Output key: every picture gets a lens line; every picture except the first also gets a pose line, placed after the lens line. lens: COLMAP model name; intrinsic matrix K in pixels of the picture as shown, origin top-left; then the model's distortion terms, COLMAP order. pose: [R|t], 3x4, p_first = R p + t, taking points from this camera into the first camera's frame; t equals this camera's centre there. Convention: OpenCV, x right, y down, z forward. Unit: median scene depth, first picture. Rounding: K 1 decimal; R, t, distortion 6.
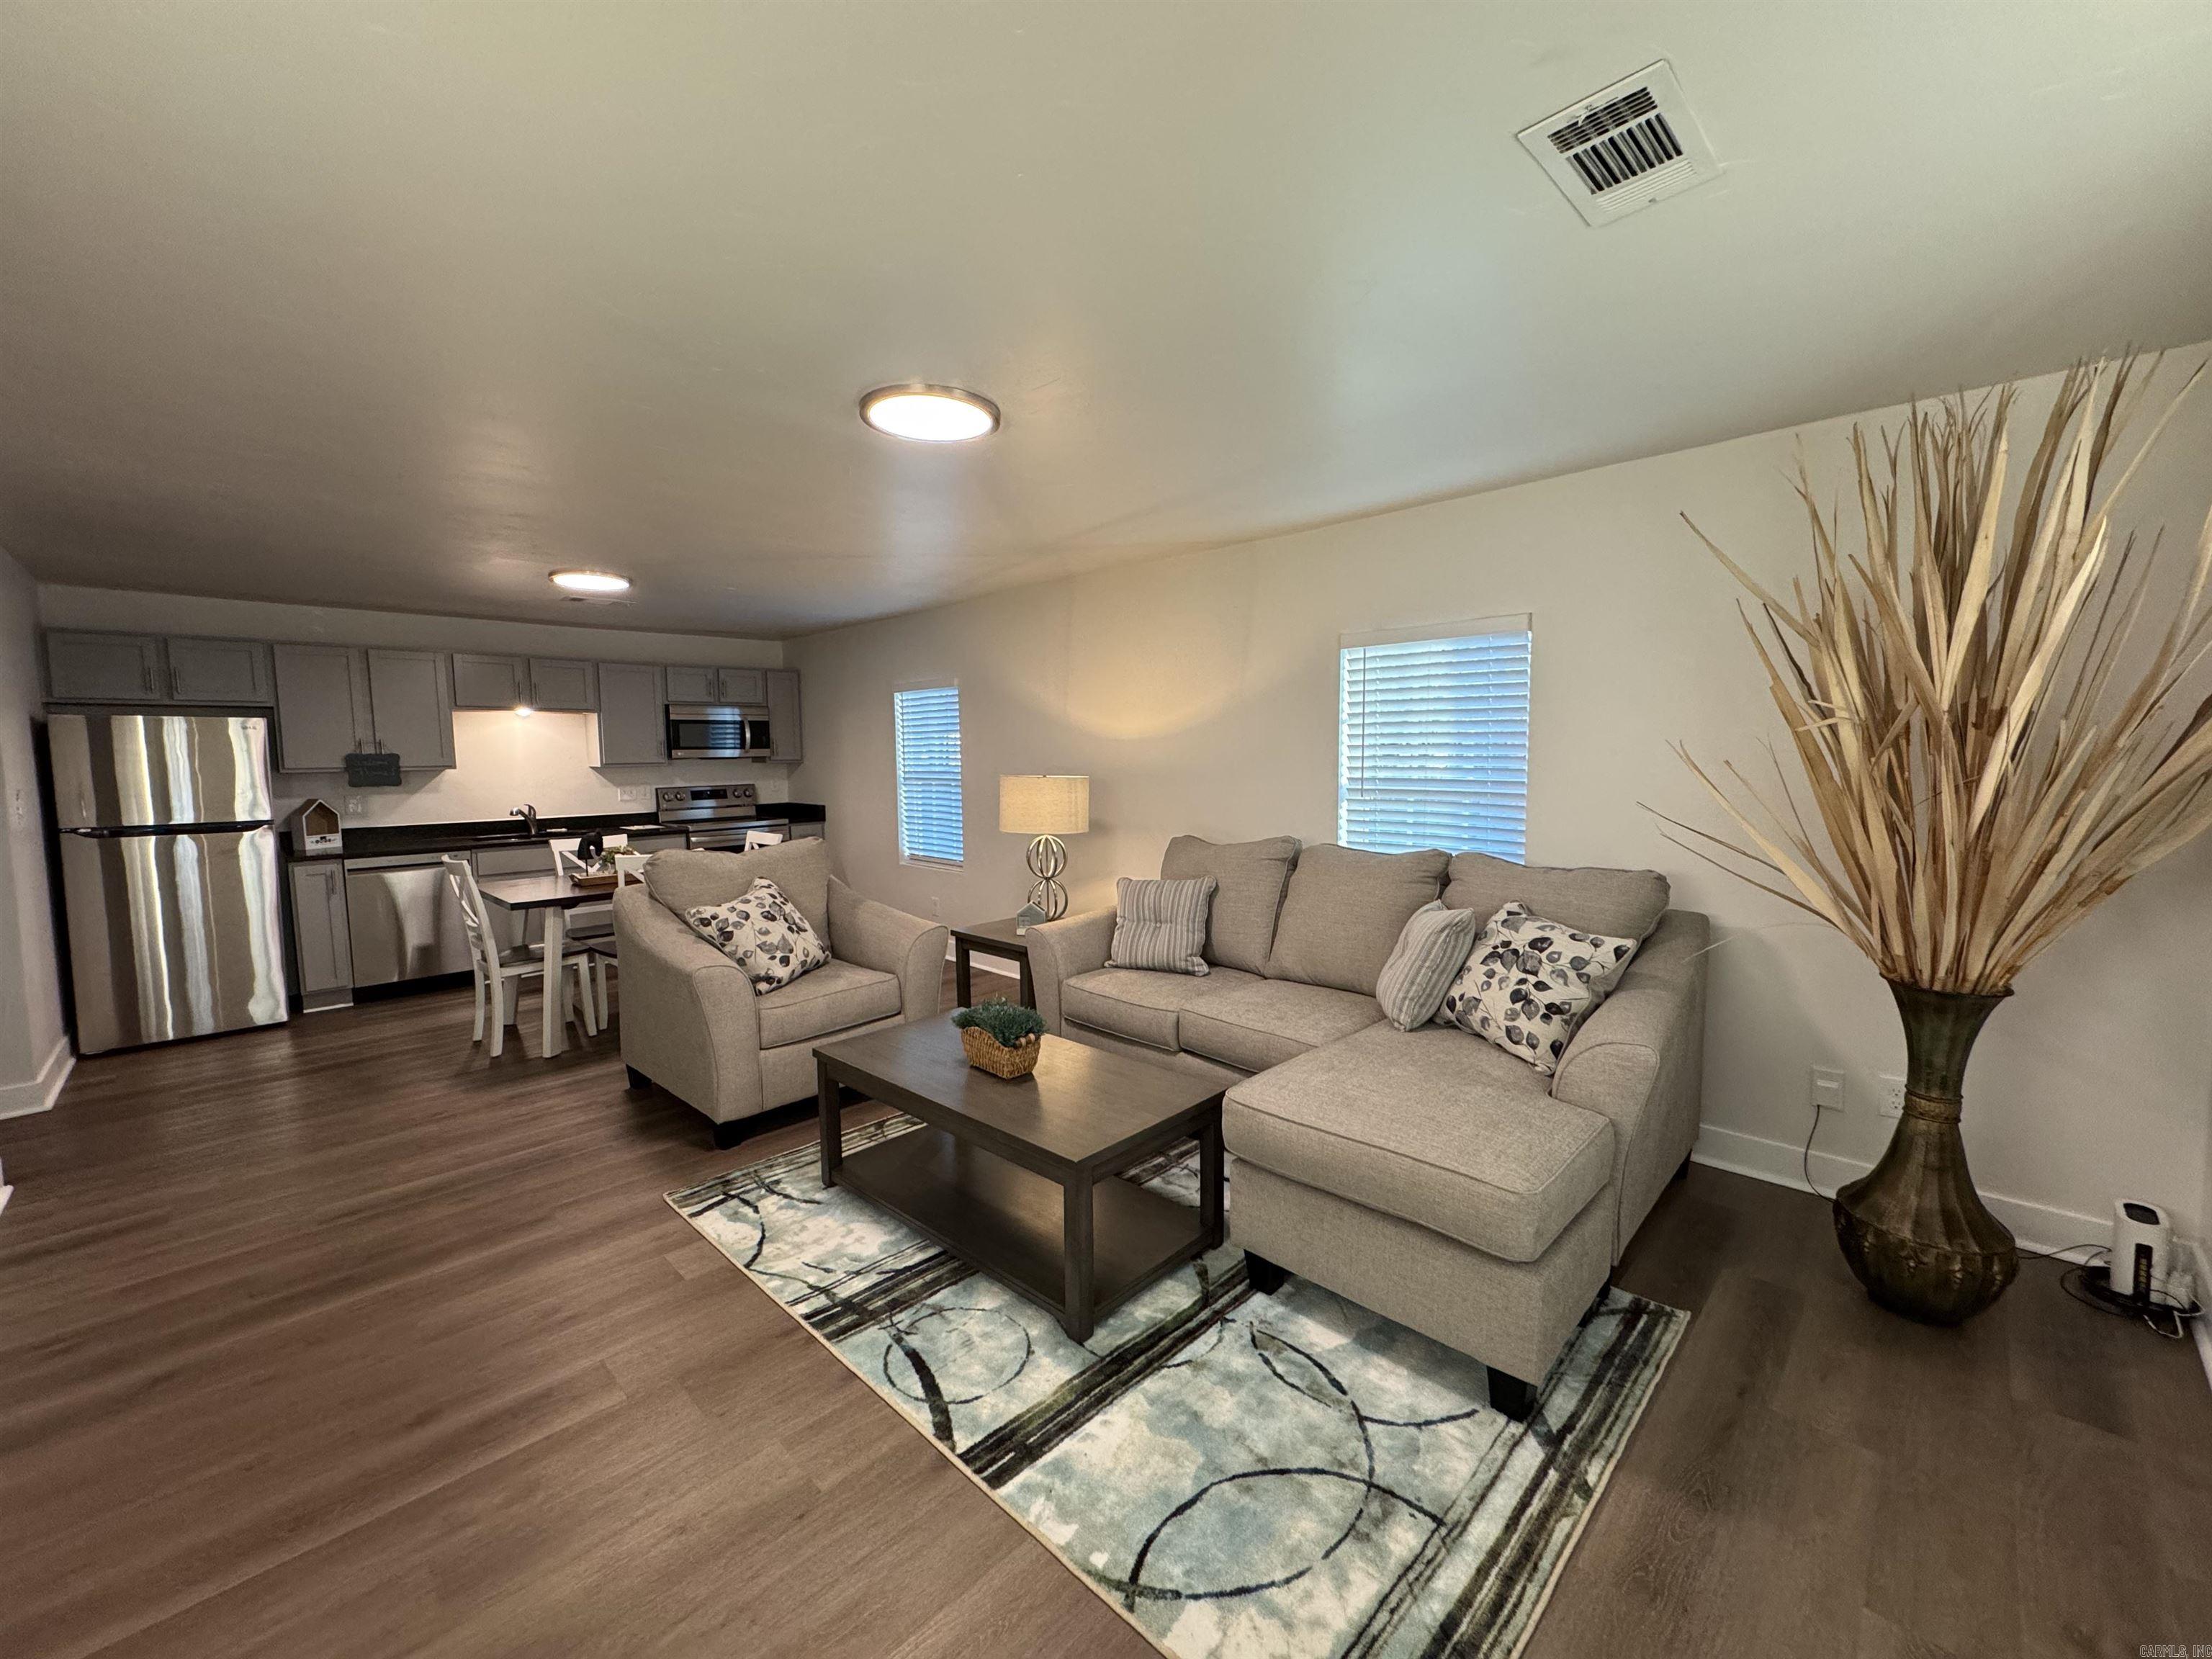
lens RADIAL K [[887.7, 0, 1109.8], [0, 887.7, 821.0], [0, 0, 1]] dist [-0.002354, 0.001488]
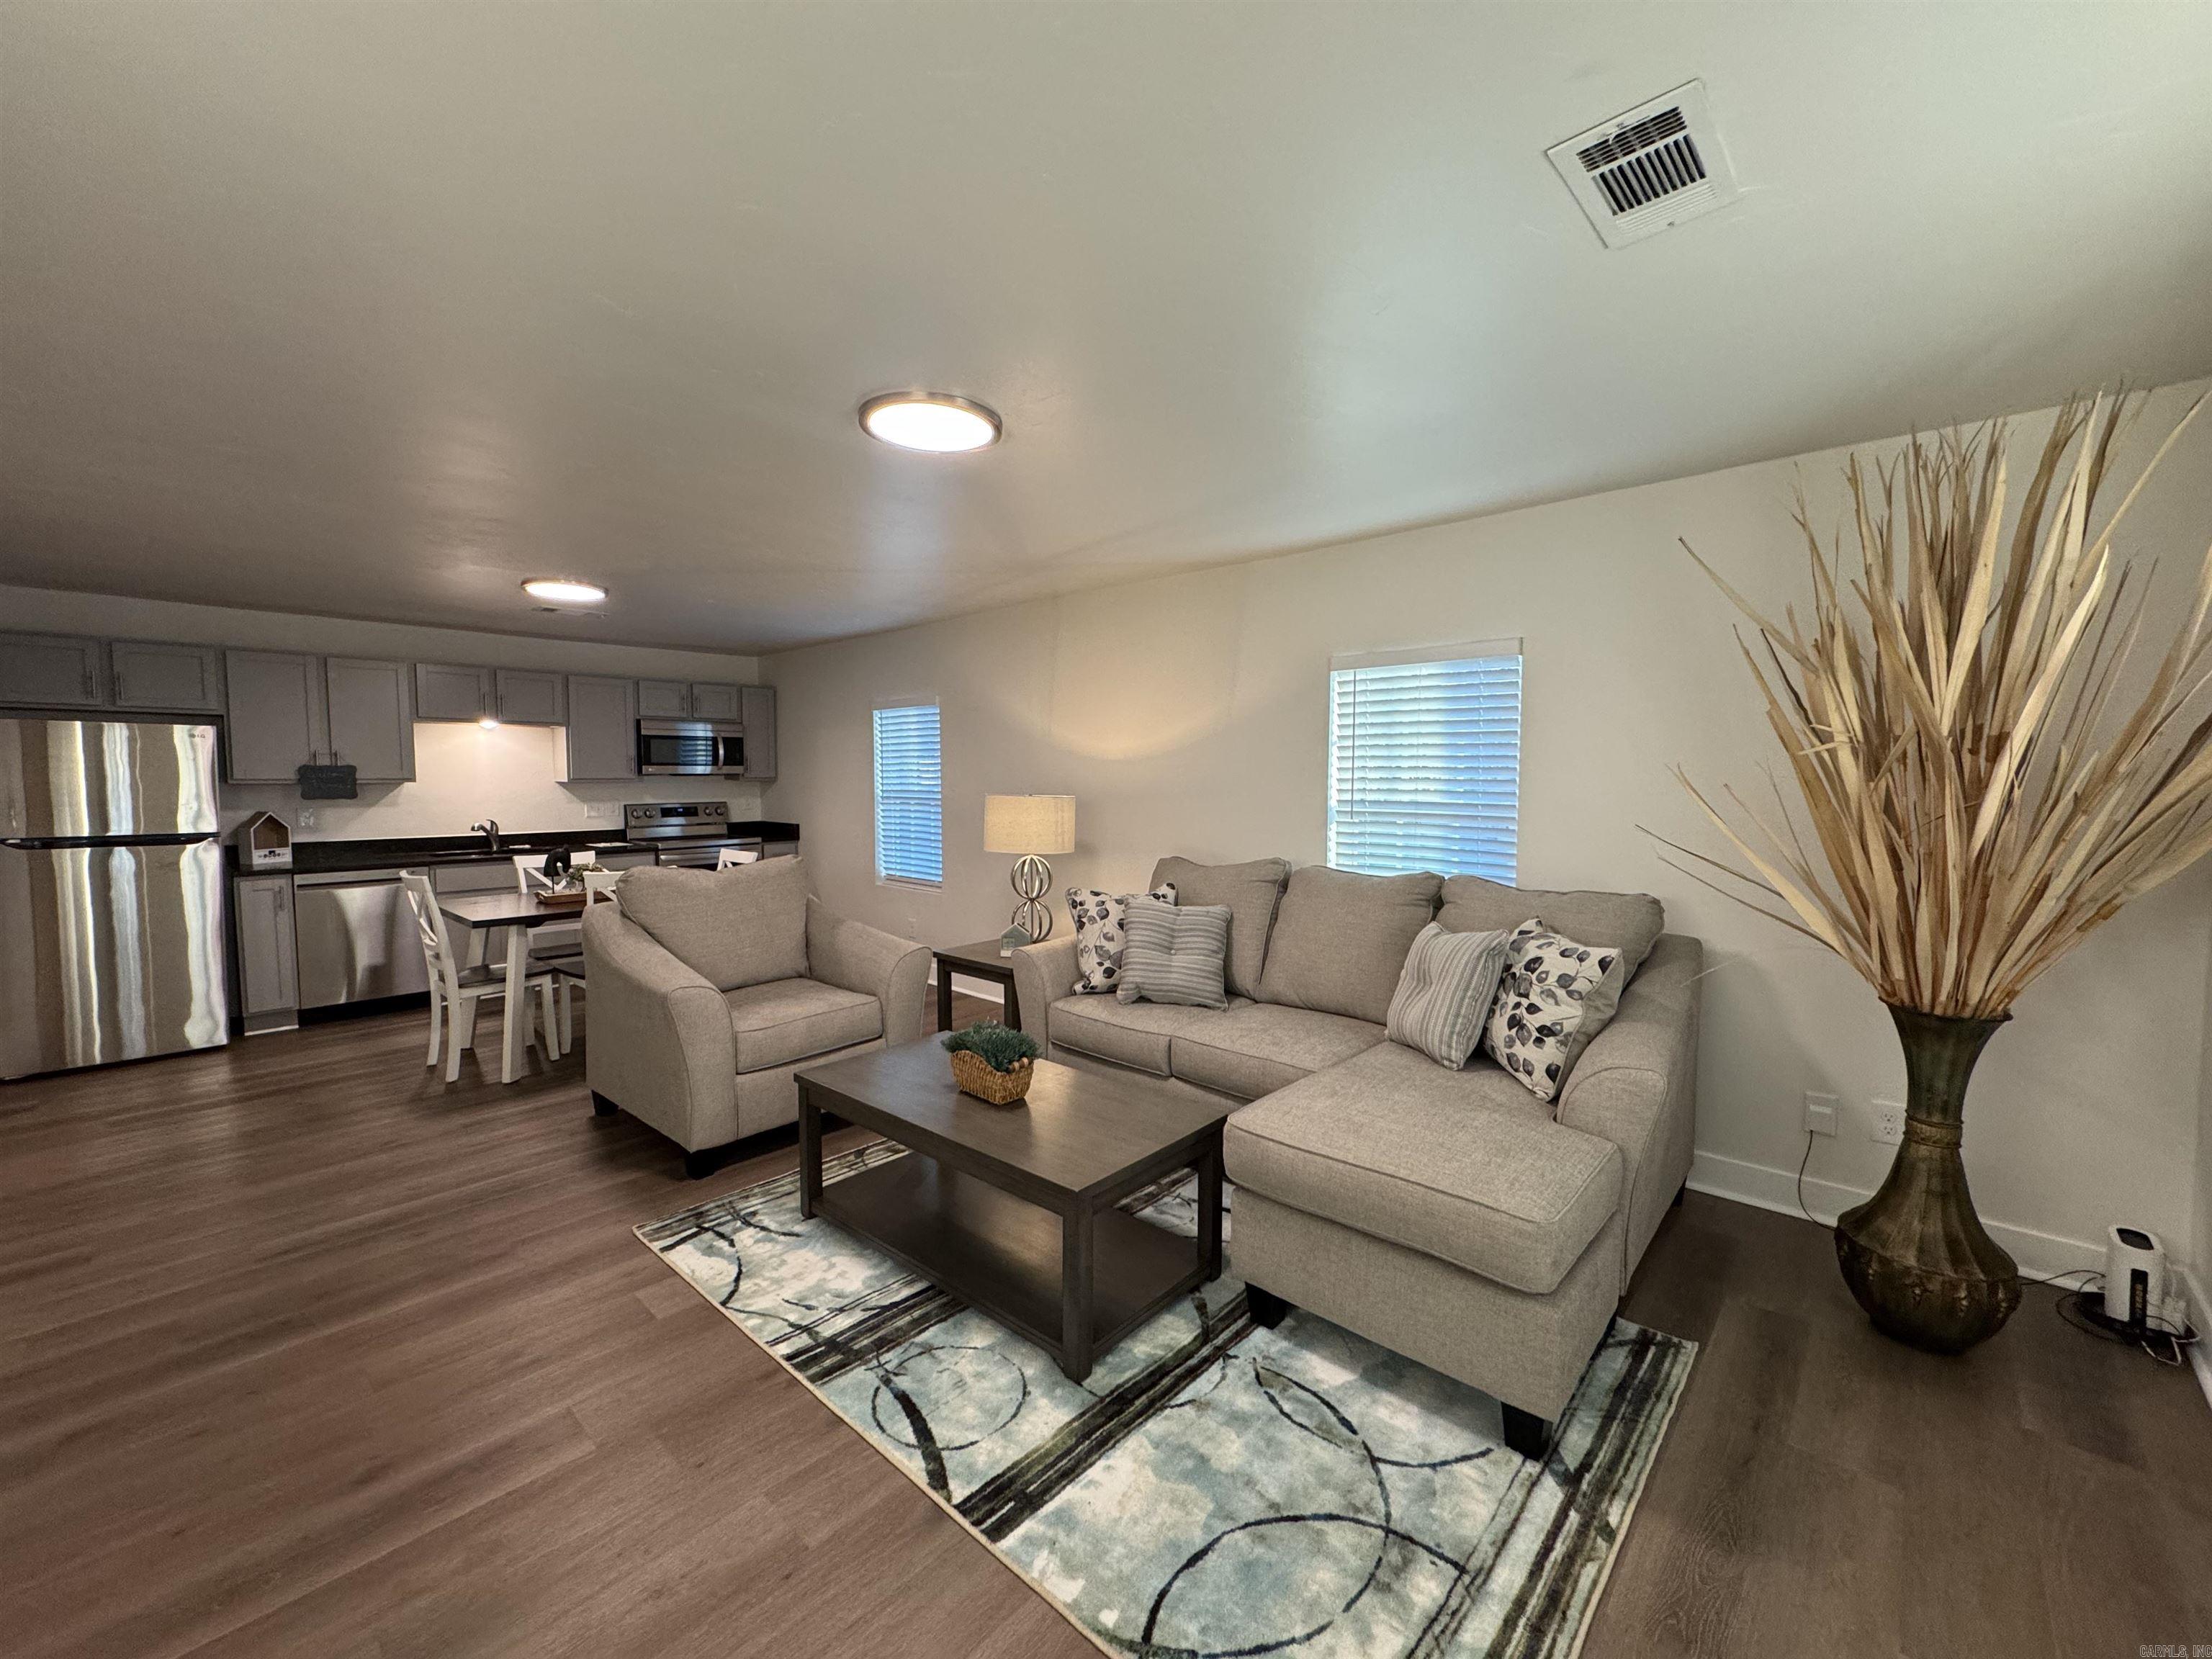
lens RADIAL K [[887.7, 0, 1109.7], [0, 887.7, 821.5], [0, 0, 1]] dist [-0.002354, 0.001488]
pose [[0.999352, 0.010053, 0.034560, -0.027725], [-0.009137, 0.999605, -0.026562, 0.005577], [-0.034814, 0.026229, 0.999050, 0.018274]]
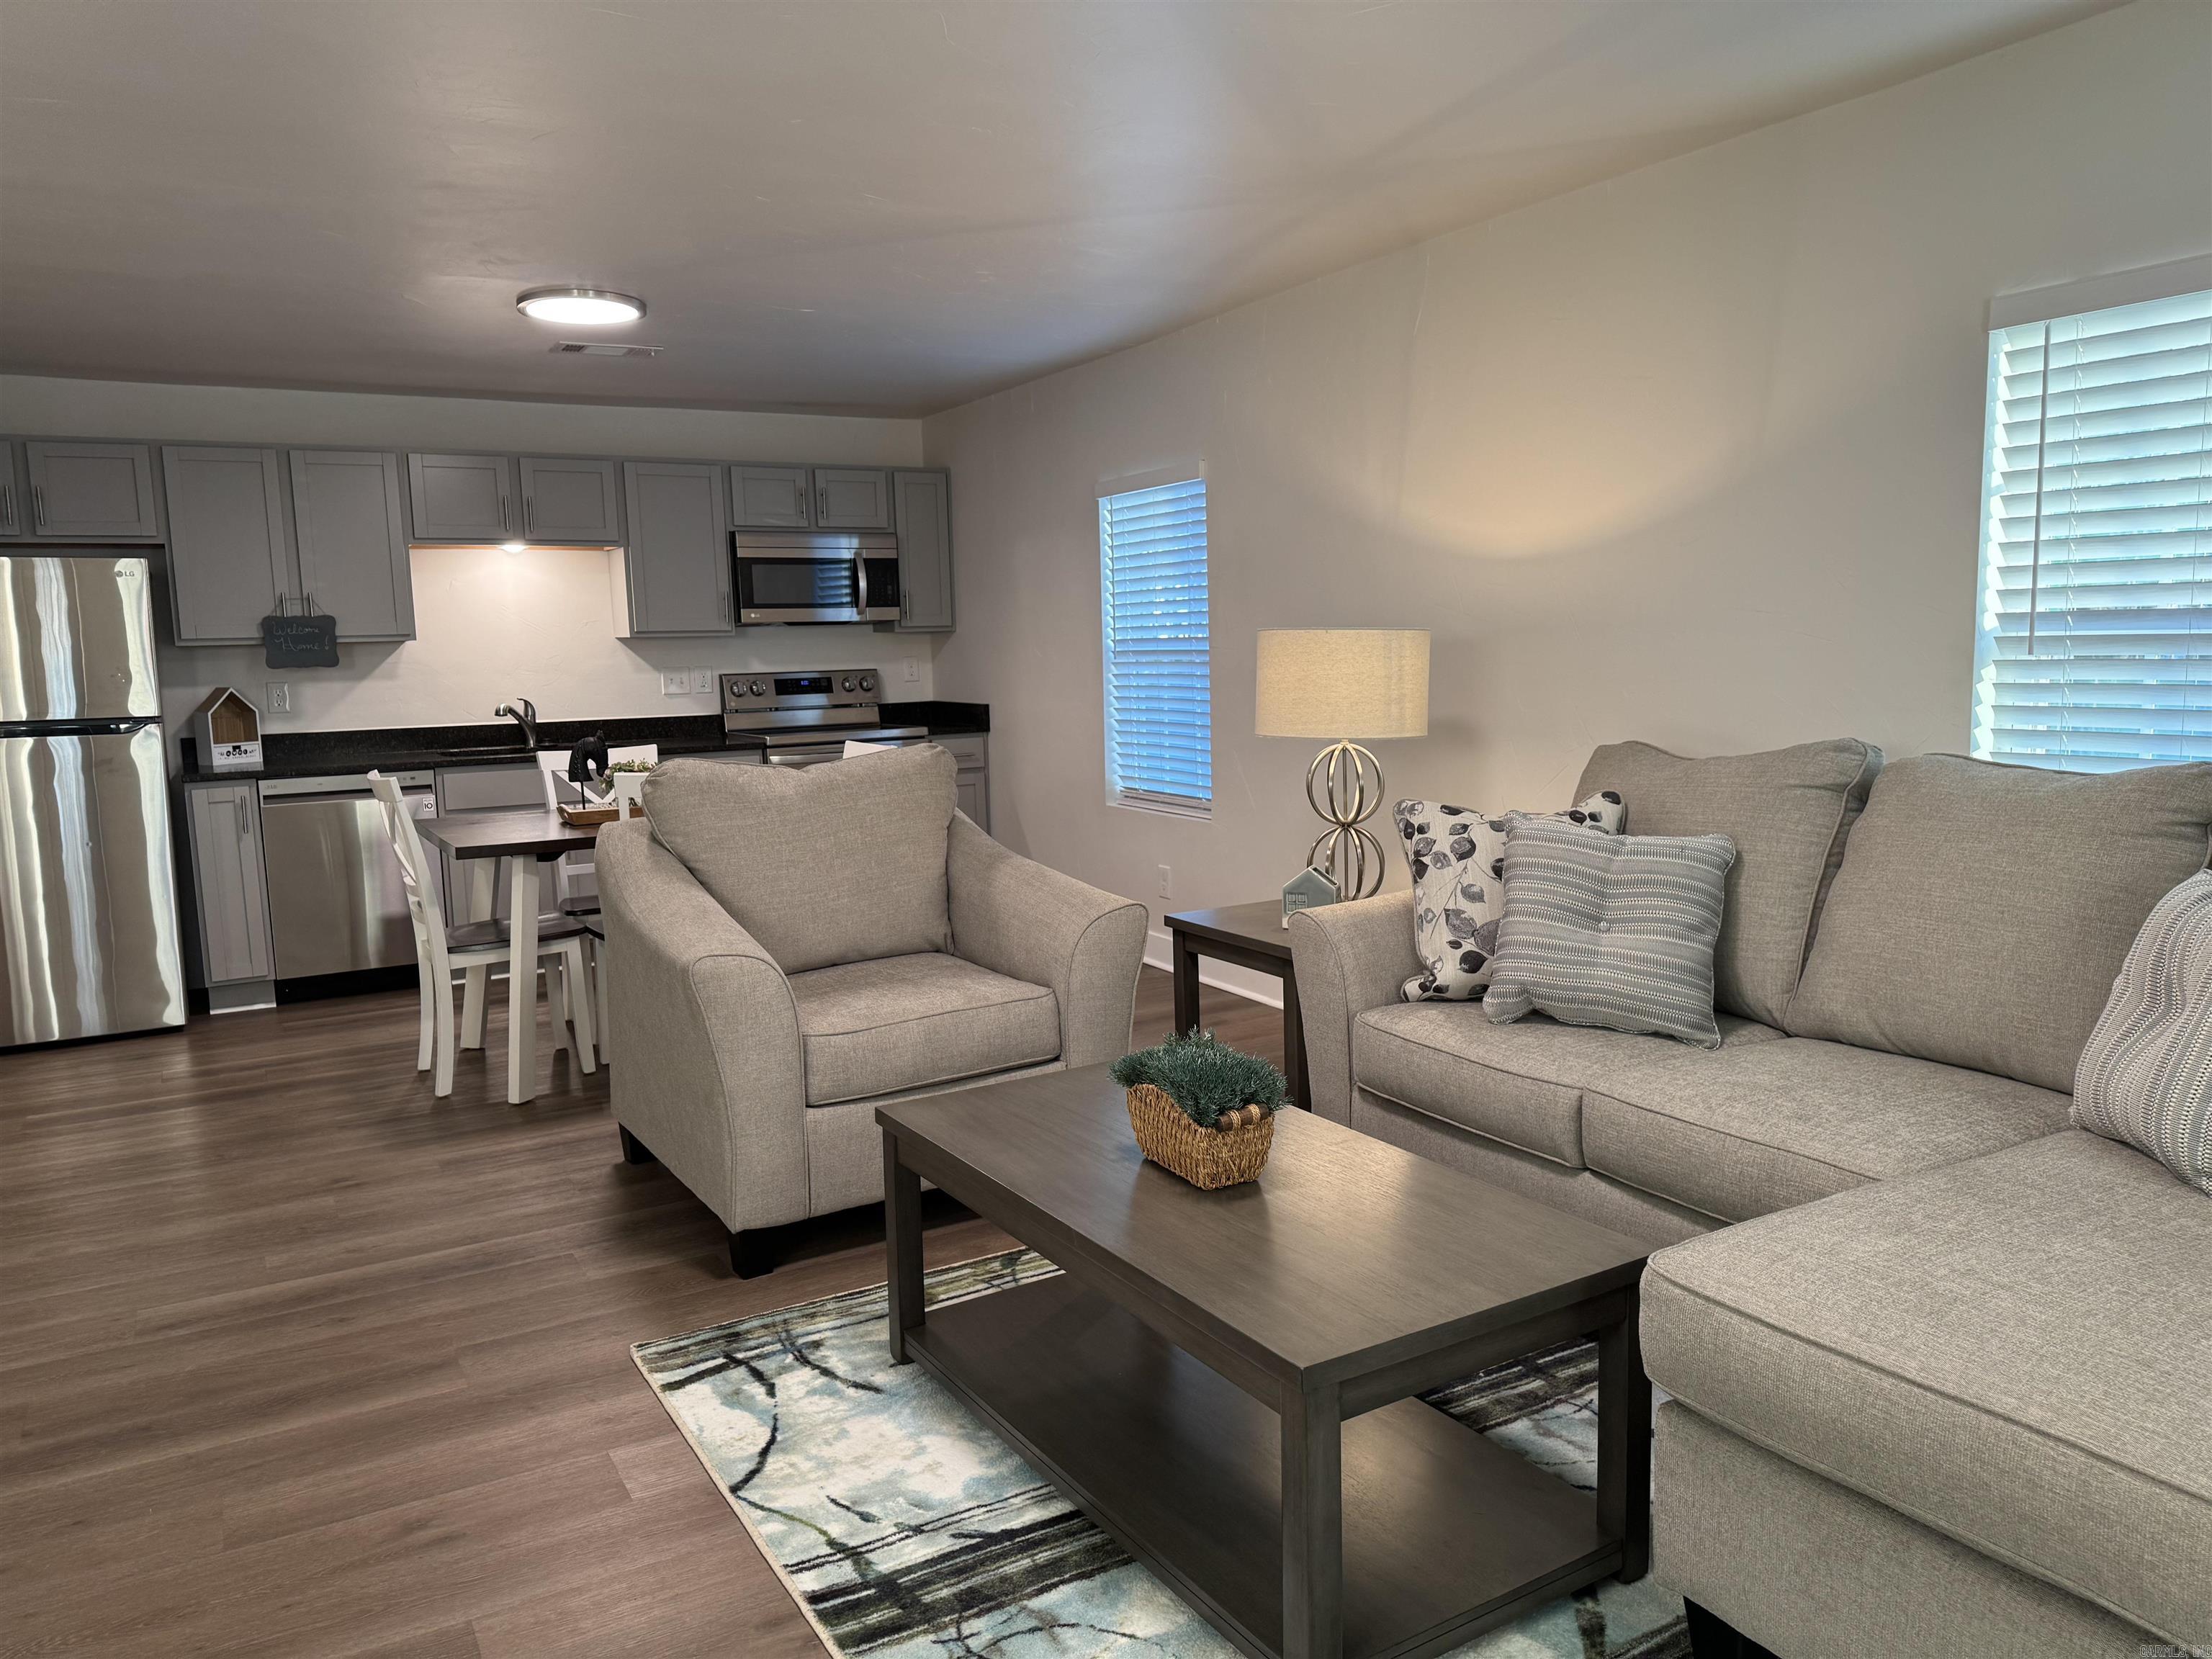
lens RADIAL K [[1557.0, 0, 1109.5], [0, 1557.0, 823.8], [0, 0, 1]] dist [0.058709, -0.067621]
pose [[0.963249, 0.017752, -0.268022, 0.059660], [-0.006308, 0.999033, 0.043501, 0.035987], [0.268536, -0.040211, 0.962430, 0.112905]]
